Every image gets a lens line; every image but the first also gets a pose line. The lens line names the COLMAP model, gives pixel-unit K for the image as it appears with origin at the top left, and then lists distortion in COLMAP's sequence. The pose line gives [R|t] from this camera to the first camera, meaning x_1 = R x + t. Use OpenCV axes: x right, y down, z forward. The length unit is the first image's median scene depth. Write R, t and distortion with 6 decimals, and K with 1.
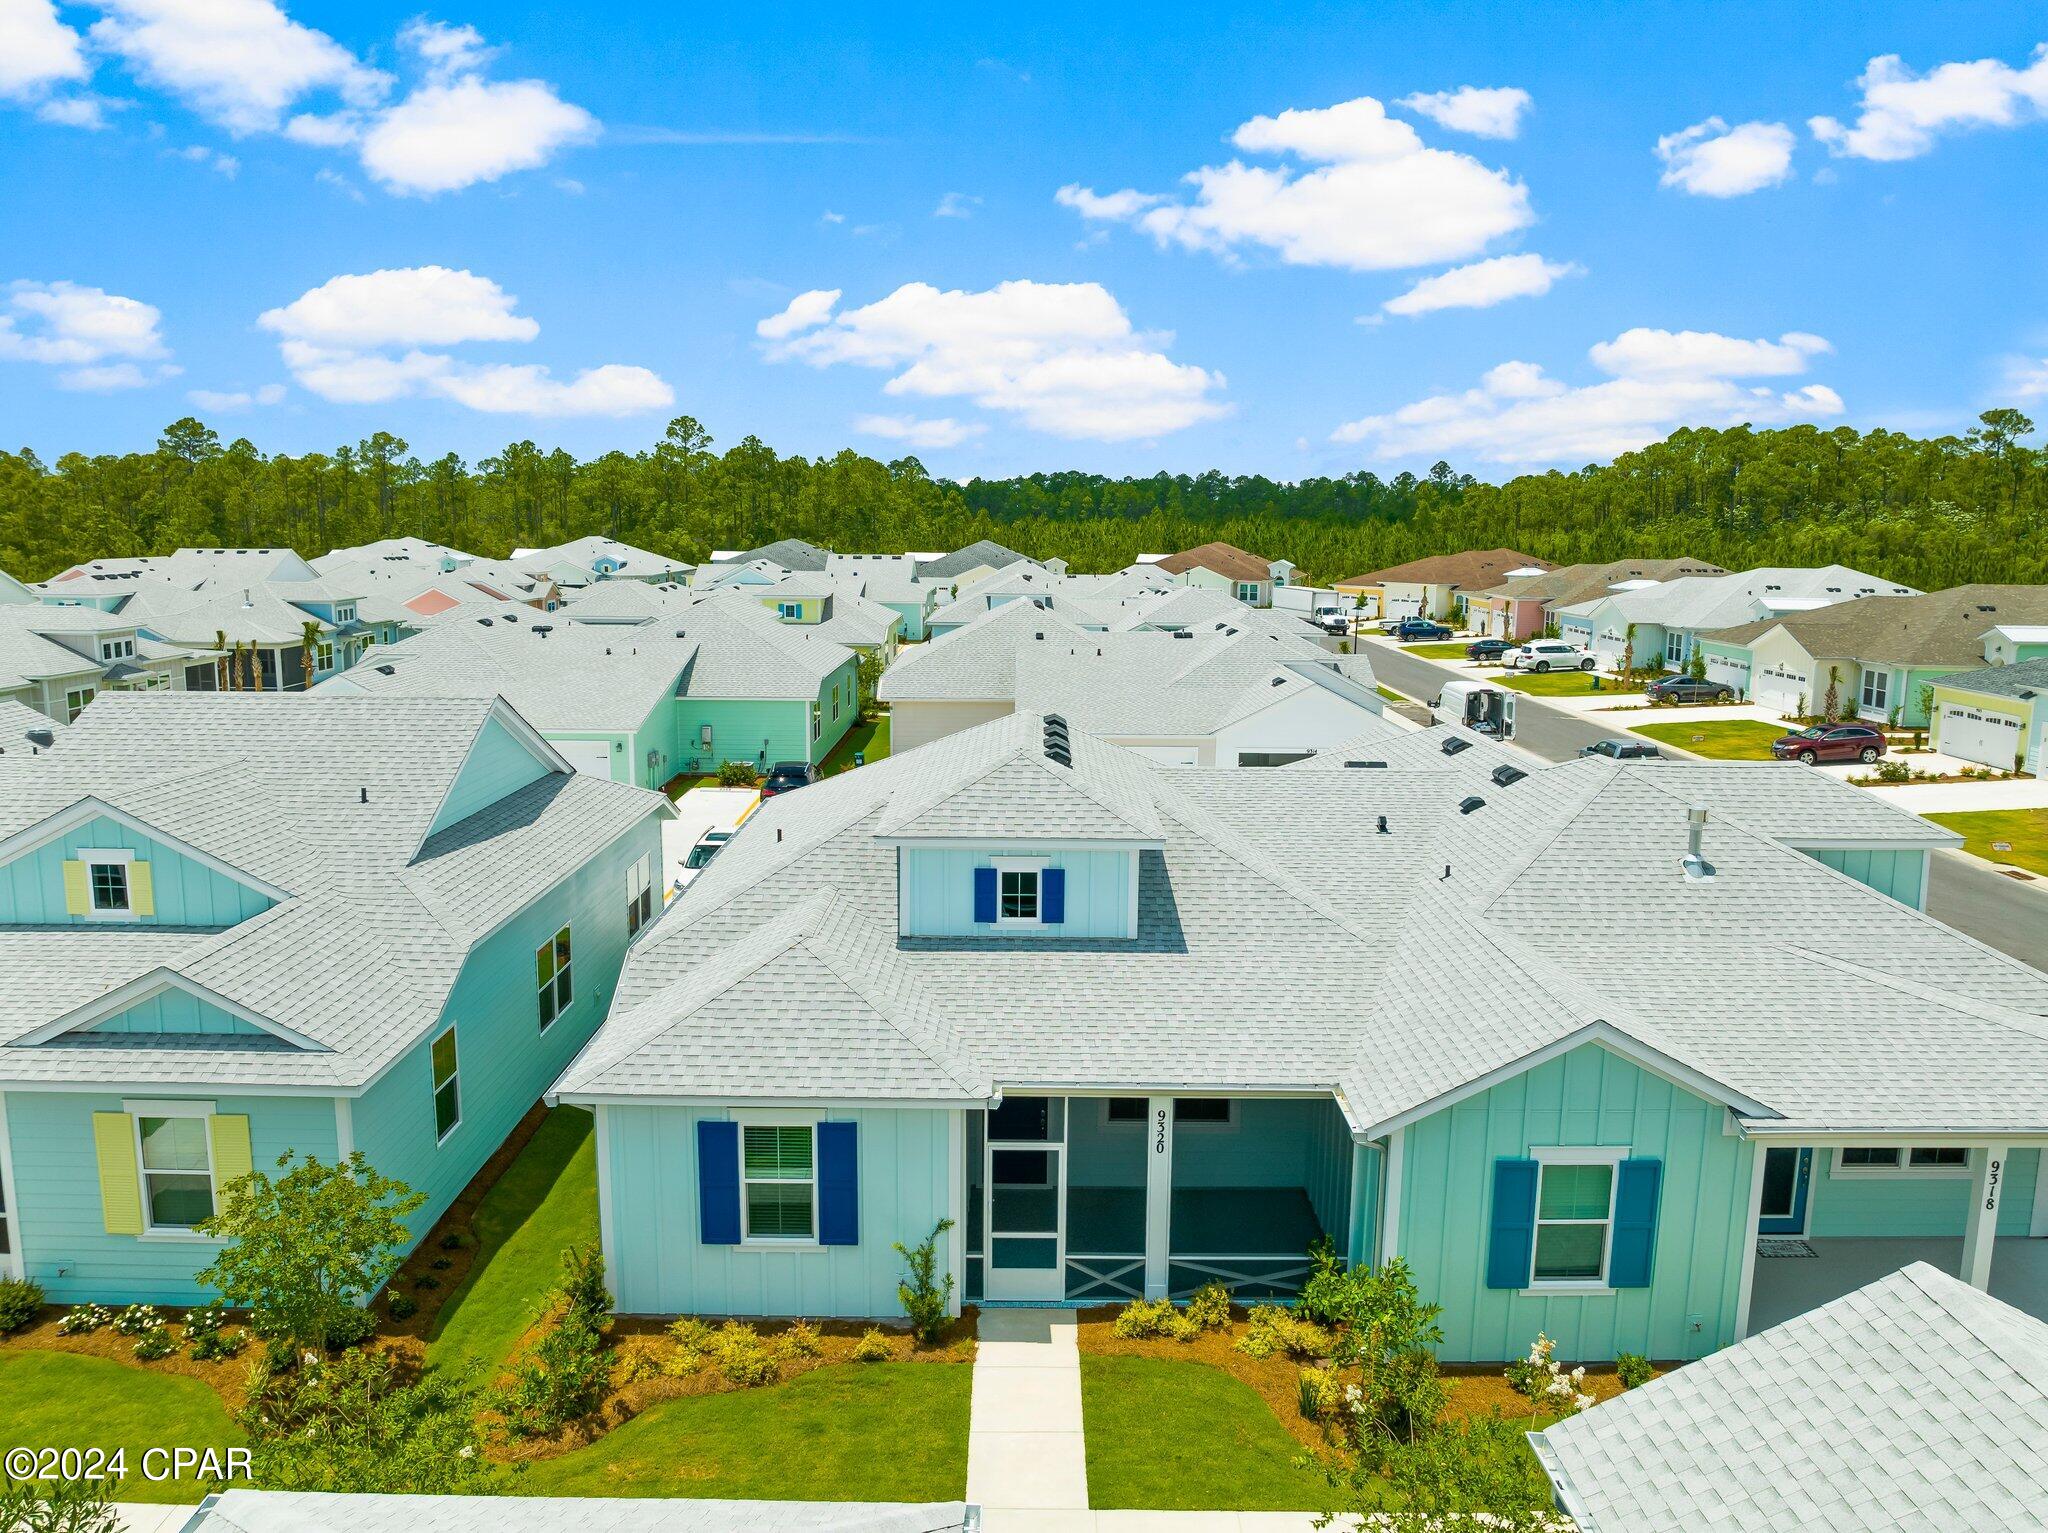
lens RADIAL K [[1453.1, 0, 1024.0], [0, 1453.1, 766.5], [0, 0, 1]] dist [-0.005785, -0.001631]
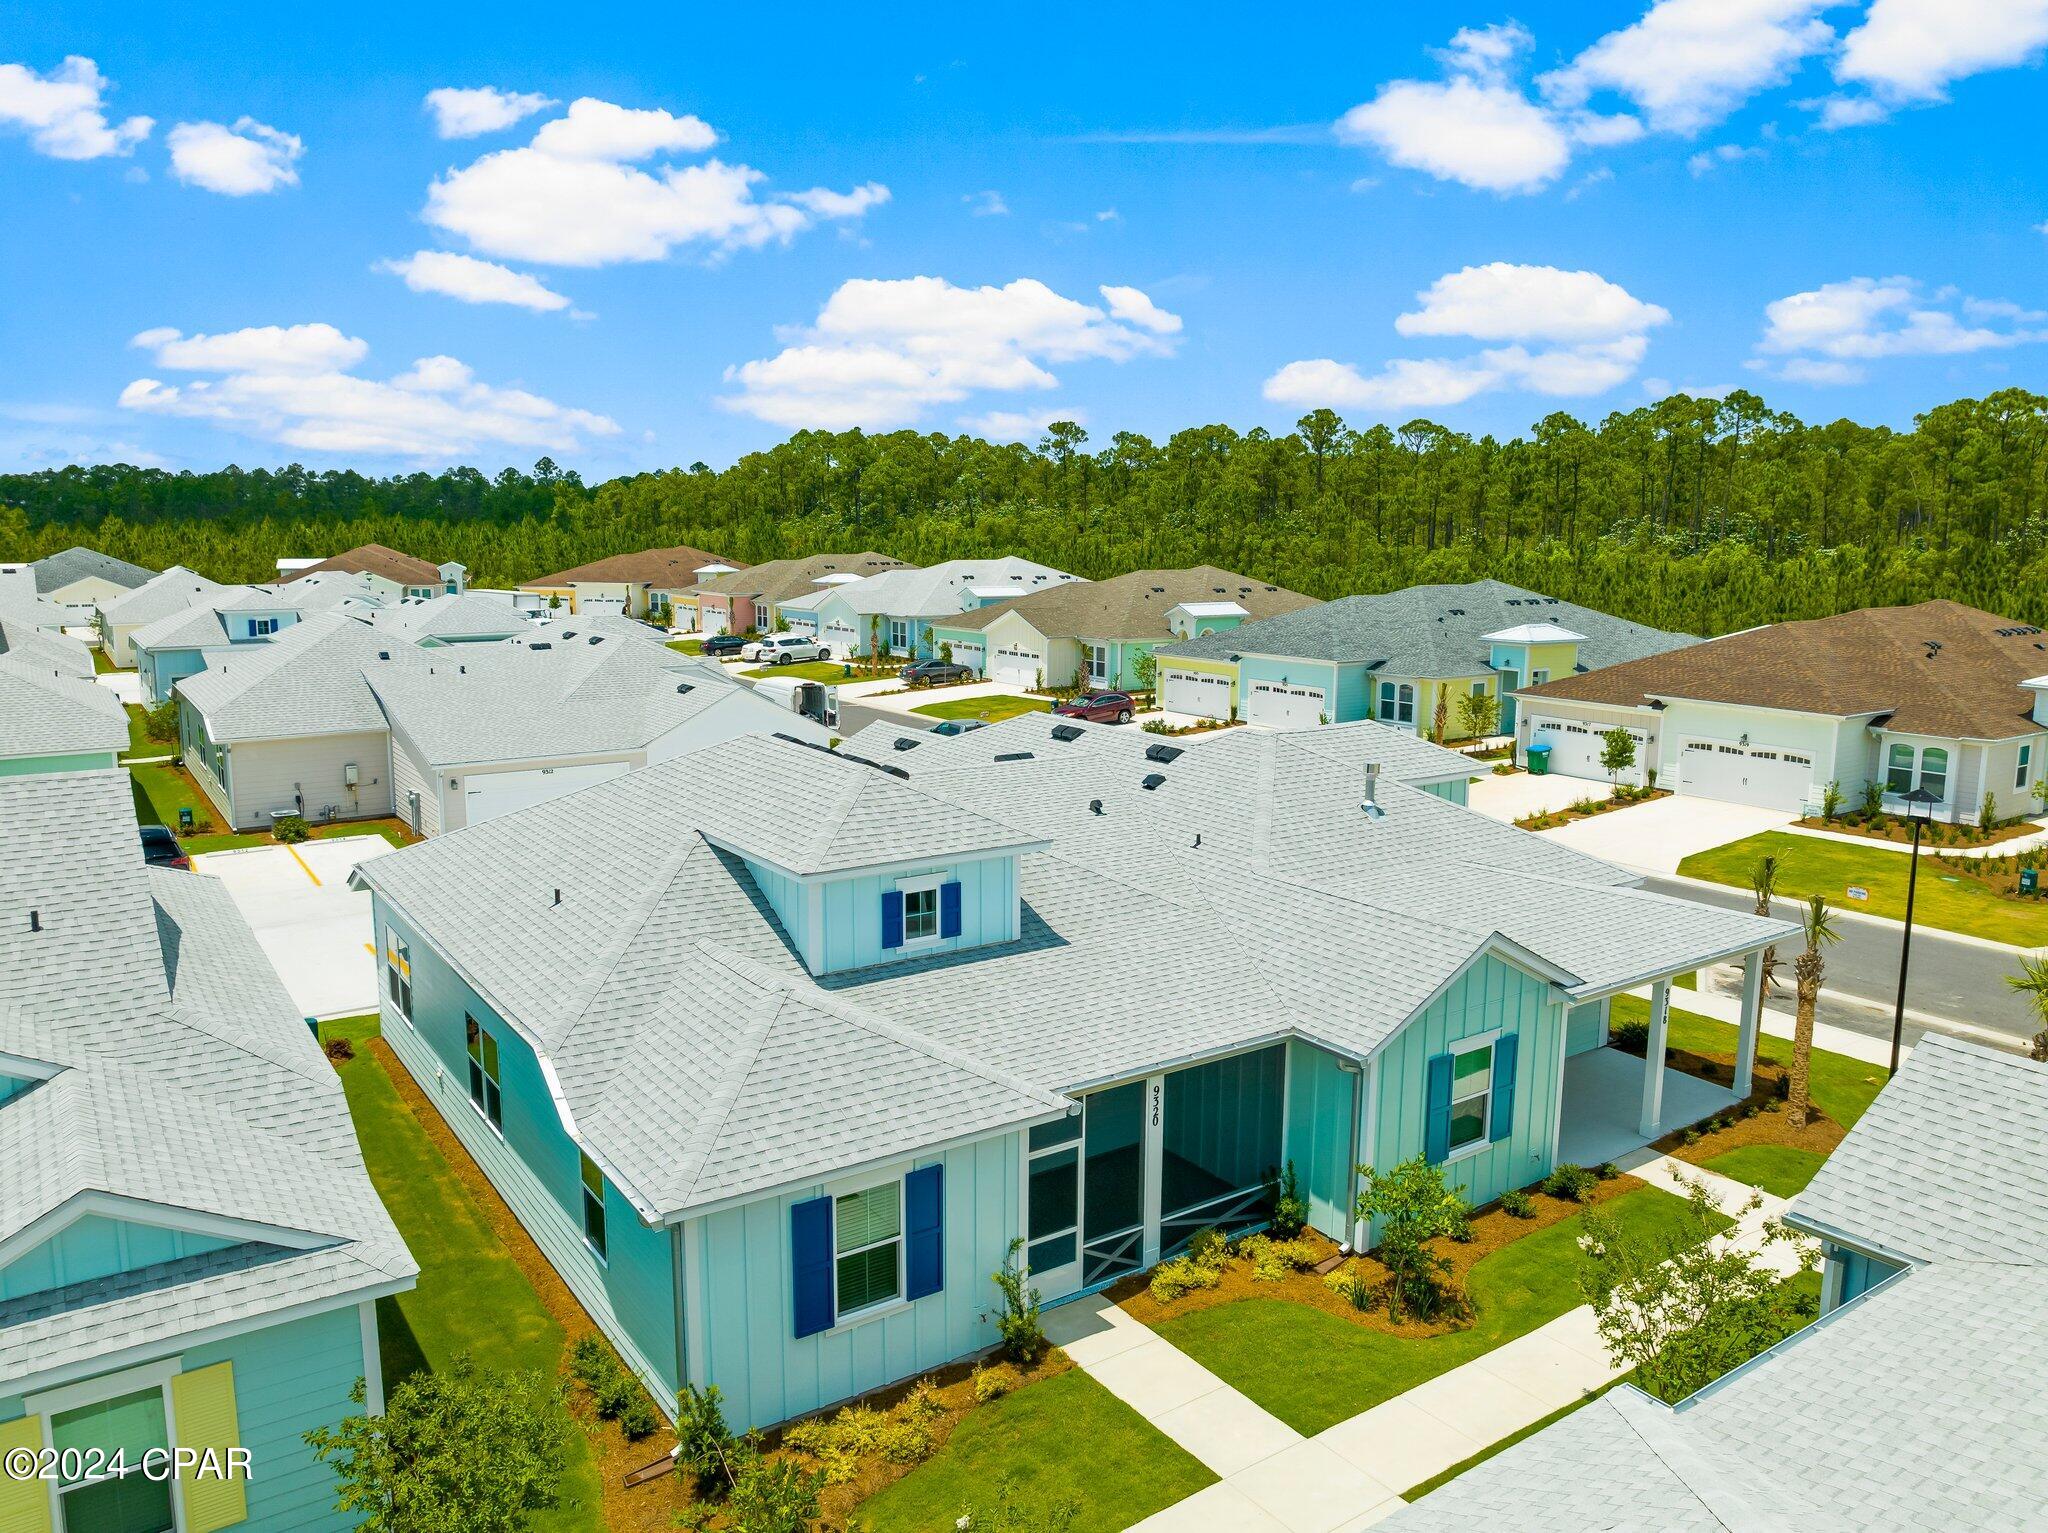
lens RADIAL K [[1482.0, 0, 1024.0], [0, 1482.0, 766.5], [0, 0, 1]] dist [-0.037792, -0.002223]
pose [[0.826007, -0.097624, 0.555141, -0.174227], [0.097641, 0.994780, 0.029654, -0.012163], [-0.555139, 0.029710, 0.831227, 0.043207]]
